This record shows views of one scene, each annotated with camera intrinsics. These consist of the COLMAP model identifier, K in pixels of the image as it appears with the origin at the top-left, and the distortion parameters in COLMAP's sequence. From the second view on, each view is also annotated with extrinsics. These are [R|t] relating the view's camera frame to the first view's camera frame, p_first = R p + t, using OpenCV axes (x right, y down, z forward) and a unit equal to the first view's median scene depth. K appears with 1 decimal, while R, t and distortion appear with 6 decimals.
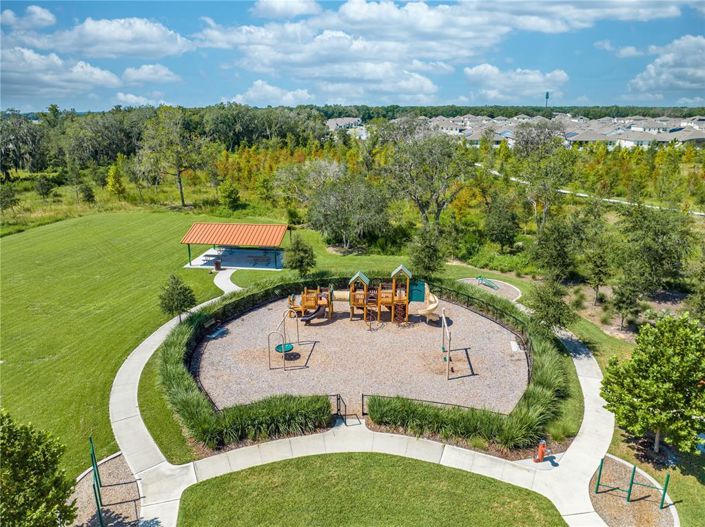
lens RADIAL K [[494.7, 0, 347.9], [0, 494.7, 262.5], [0, 0, 1]] dist [-0.038687, 0.006683]
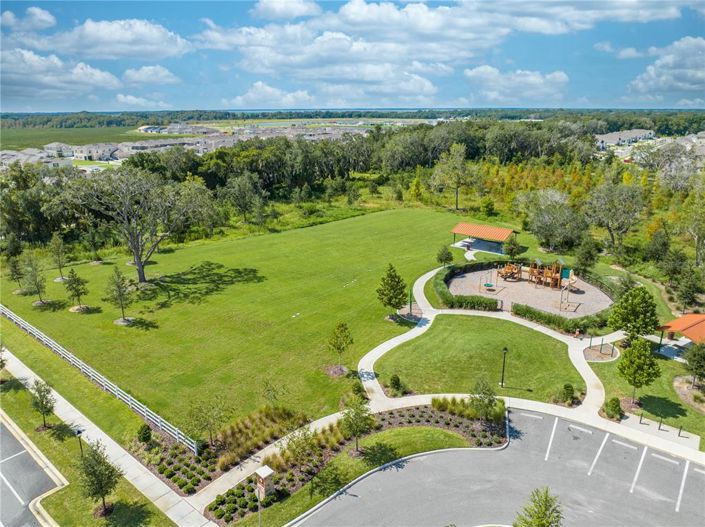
lens RADIAL K [[494.7, 0, 347.9], [0, 494.7, 262.5], [0, 0, 1]] dist [-0.038687, 0.006683]
pose [[0.852094, 0.157354, -0.499175, 0.301780], [-0.155328, 0.986795, 0.045921, 0.051957], [0.499809, 0.038407, 0.865283, -0.869390]]
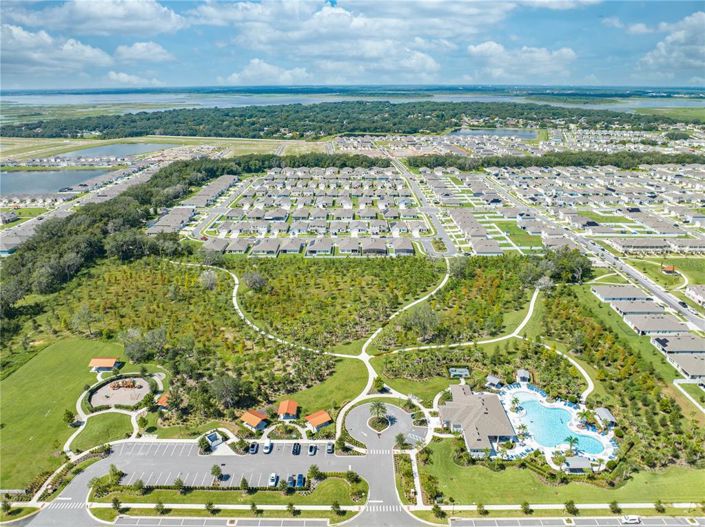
lens RADIAL K [[494.7, 0, 347.9], [0, 494.7, 262.5], [0, 0, 1]] dist [-0.038687, 0.006683]
pose [[0.991643, -0.039539, 0.122805, 1.489664], [0.034045, 0.998337, 0.046523, -1.138436], [-0.124441, -0.041953, 0.991340, -3.630969]]
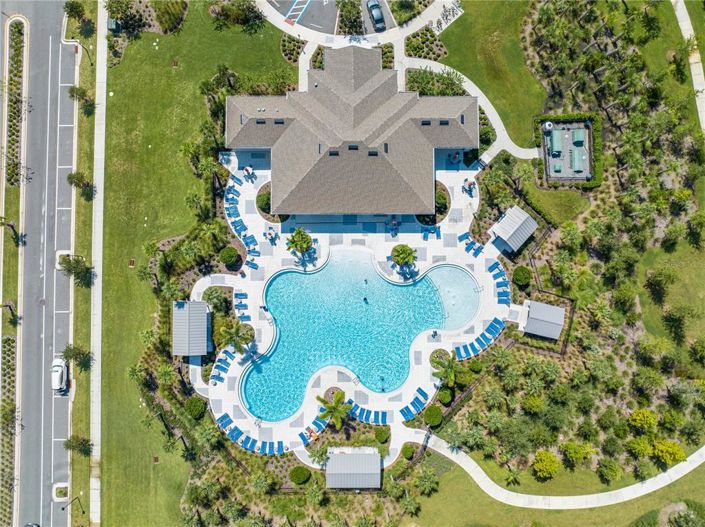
lens RADIAL K [[494.7, 0, 347.9], [0, 494.7, 262.5], [0, 0, 1]] dist [-0.038687, 0.006683]
pose [[0.144616, 0.989183, -0.024573, 3.306720], [-0.311169, 0.069038, 0.947844, -1.172853], [0.939287, -0.129427, 0.317787, -0.571902]]
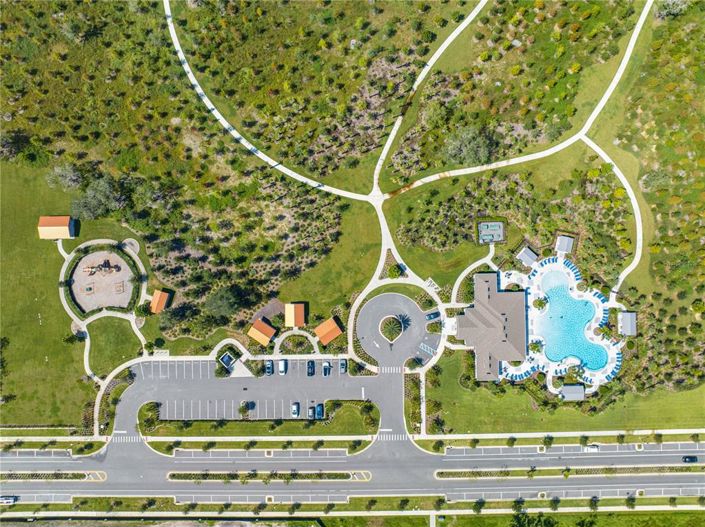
lens RADIAL K [[494.7, 0, 347.9], [0, 494.7, 262.5], [0, 0, 1]] dist [-0.038687, 0.006683]
pose [[0.987597, -0.156880, 0.006328, 1.881400], [0.045844, 0.326679, 0.944023, -3.387183], [-0.150165, -0.932024, 0.329819, -0.617781]]
